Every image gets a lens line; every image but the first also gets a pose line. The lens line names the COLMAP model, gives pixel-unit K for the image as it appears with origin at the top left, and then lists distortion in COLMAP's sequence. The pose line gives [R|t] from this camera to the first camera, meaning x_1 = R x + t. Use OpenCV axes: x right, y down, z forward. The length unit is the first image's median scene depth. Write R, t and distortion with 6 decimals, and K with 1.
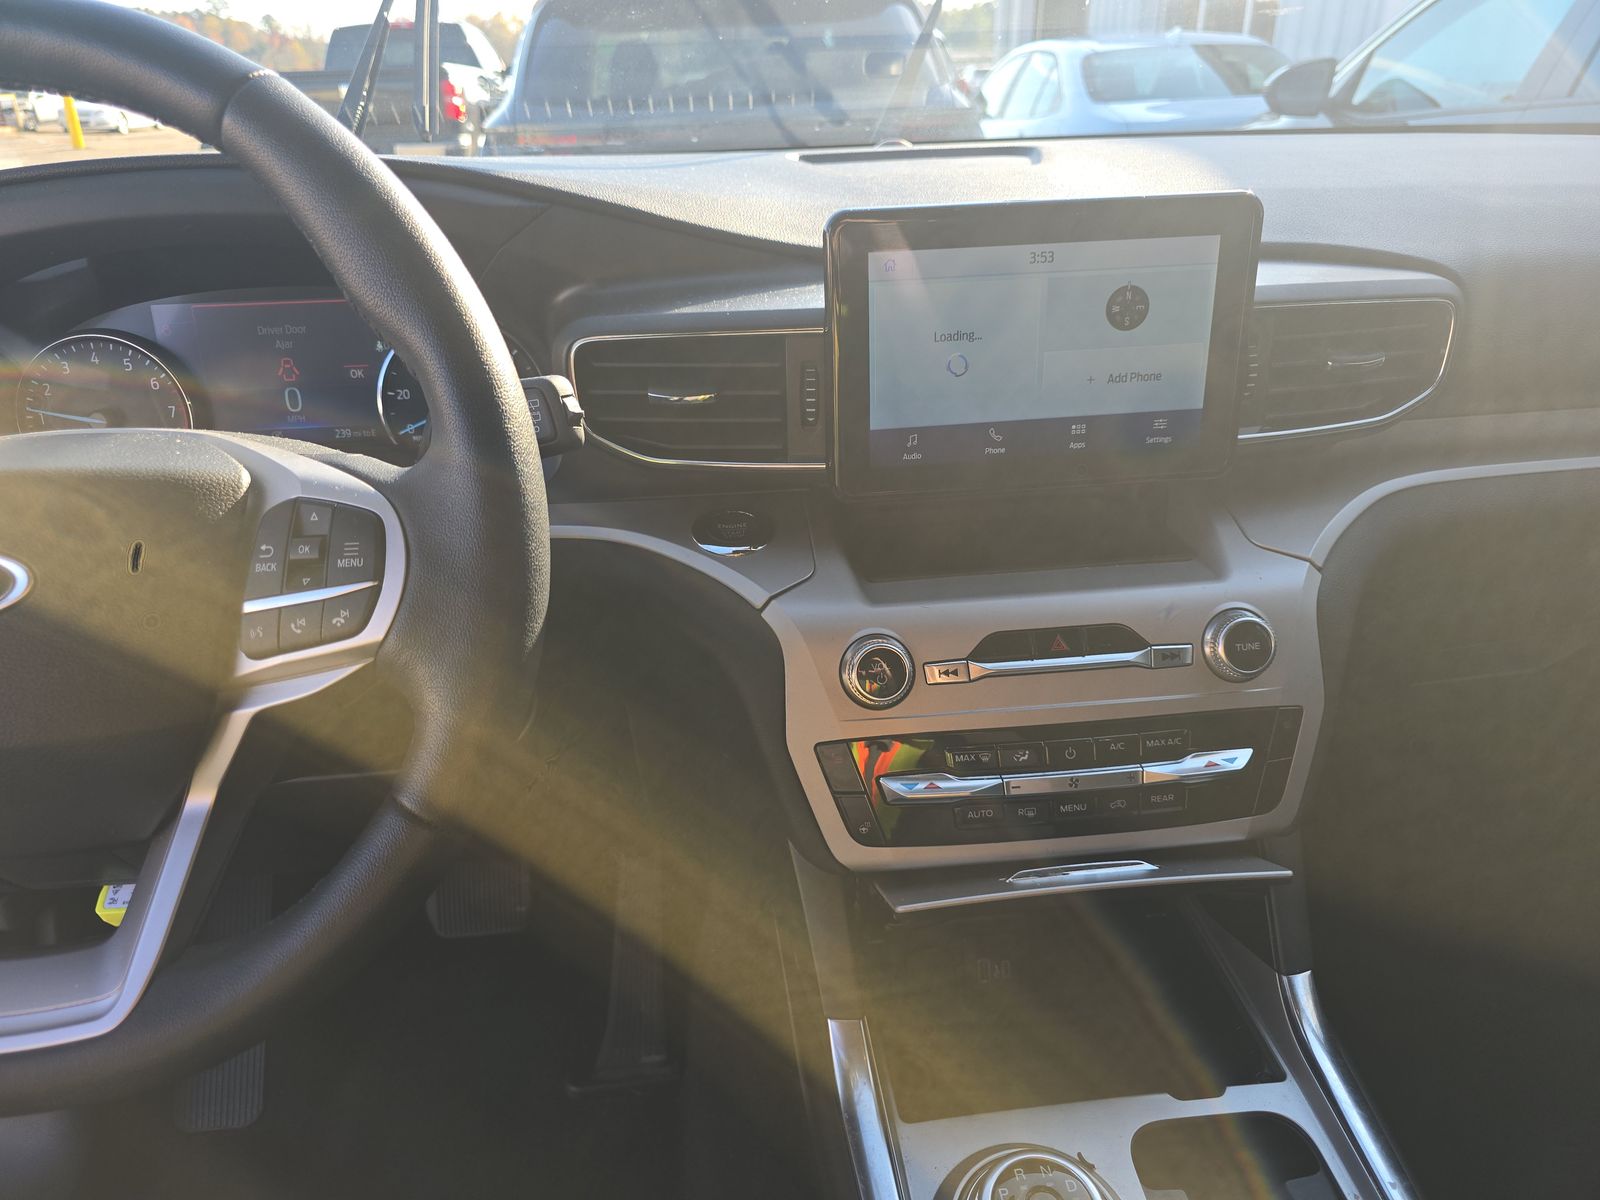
lens RADIAL K [[1040.3, 0, 800.0], [0, 1040.3, 604.4], [0, 0, 1]] dist [0.040217, -0.040726]
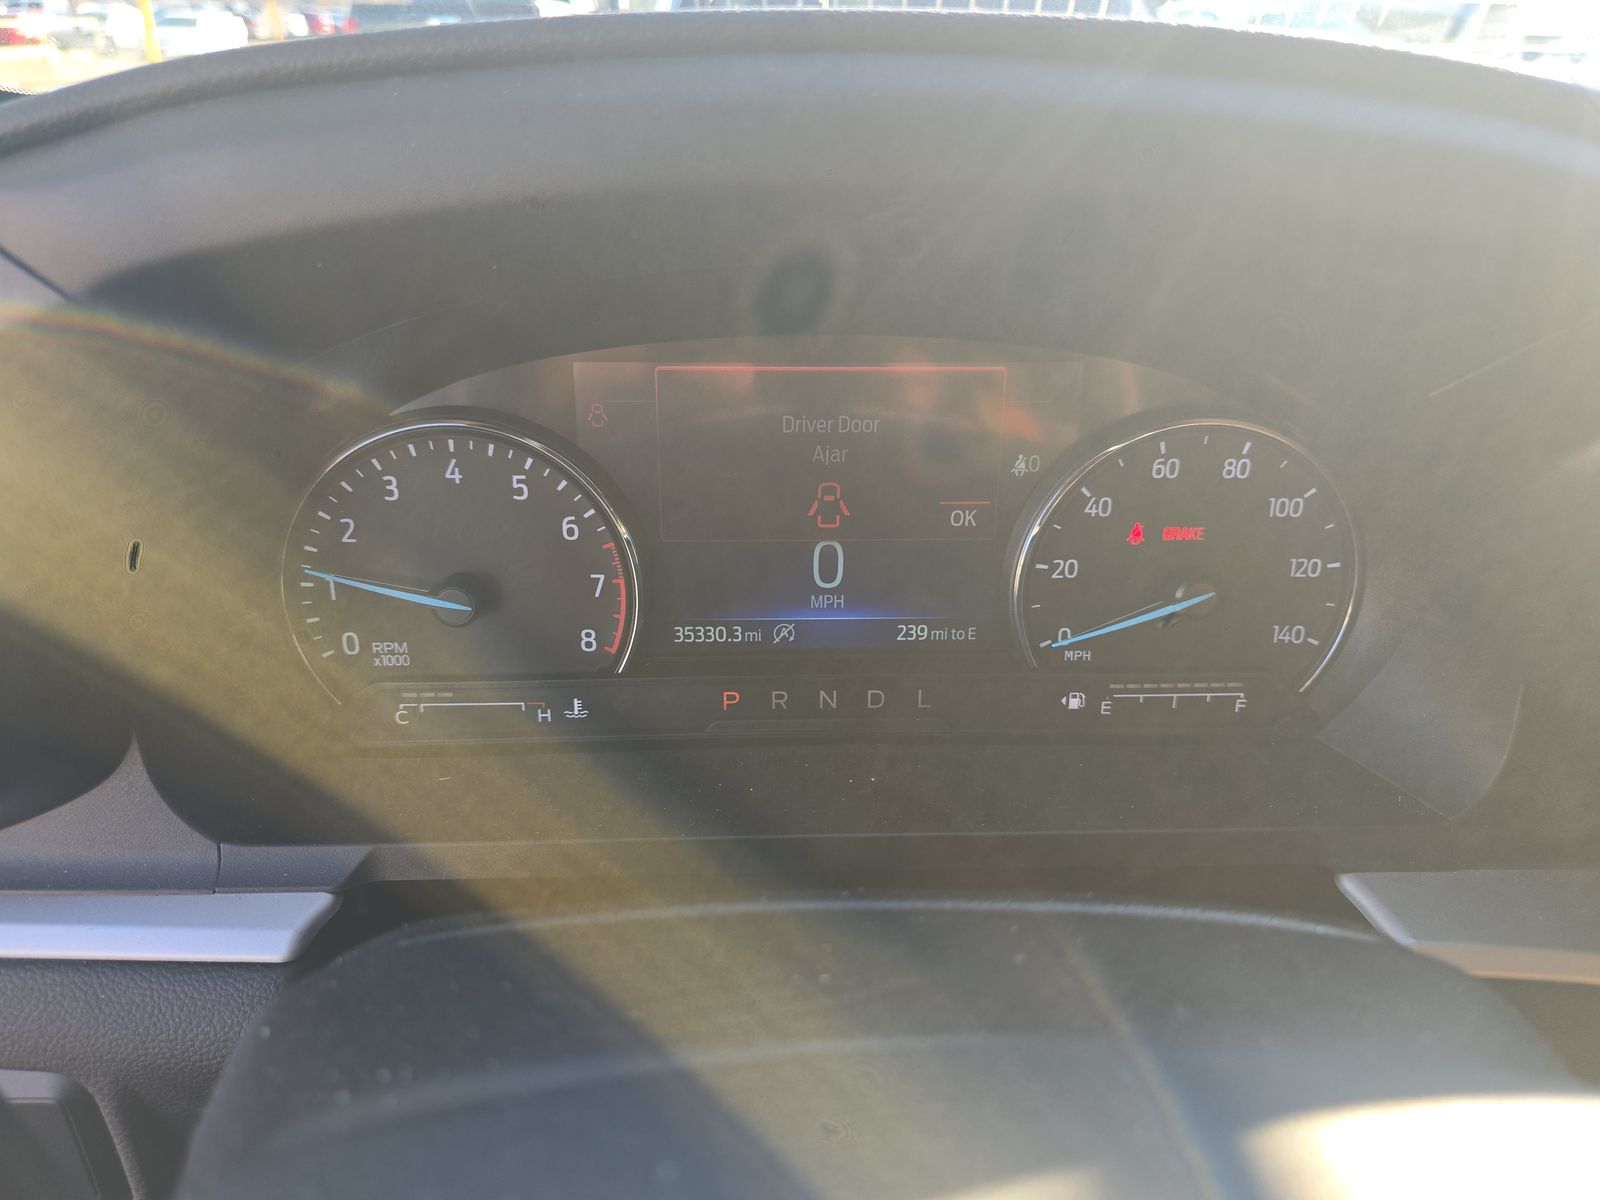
lens RADIAL K [[1040.3, 0, 800.0], [0, 1040.3, 604.4], [0, 0, 1]] dist [0.040217, -0.040726]
pose [[0.997565, 0.060449, -0.034788, -0.599824], [-0.059347, 0.997728, 0.031885, -0.239959], [0.036636, -0.029742, 0.998886, 0.648061]]
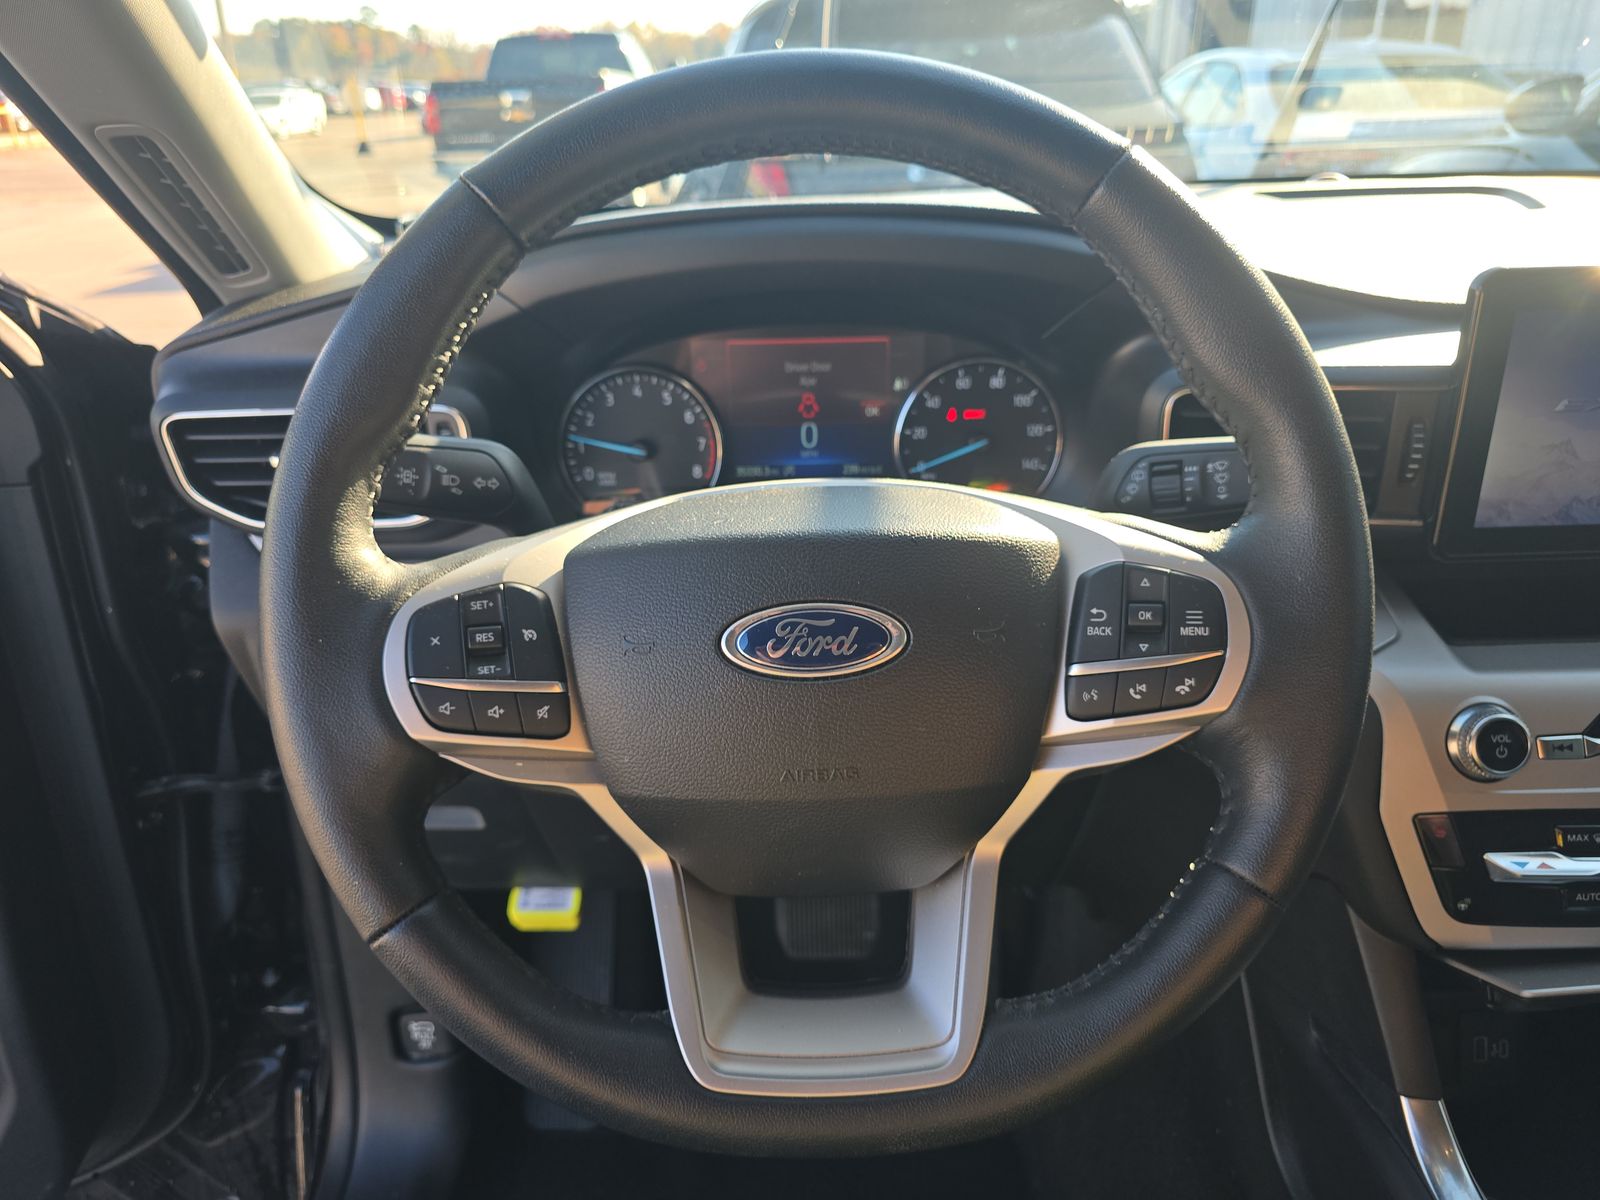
lens RADIAL K [[1040.3, 0, 800.0], [0, 1040.3, 604.4], [0, 0, 1]] dist [0.040217, -0.040726]
pose [[0.995203, 0.045250, -0.086738, -0.496221], [-0.045739, 0.998947, -0.003664, -0.030762], [0.086480, 0.007614, 0.996224, -0.021387]]
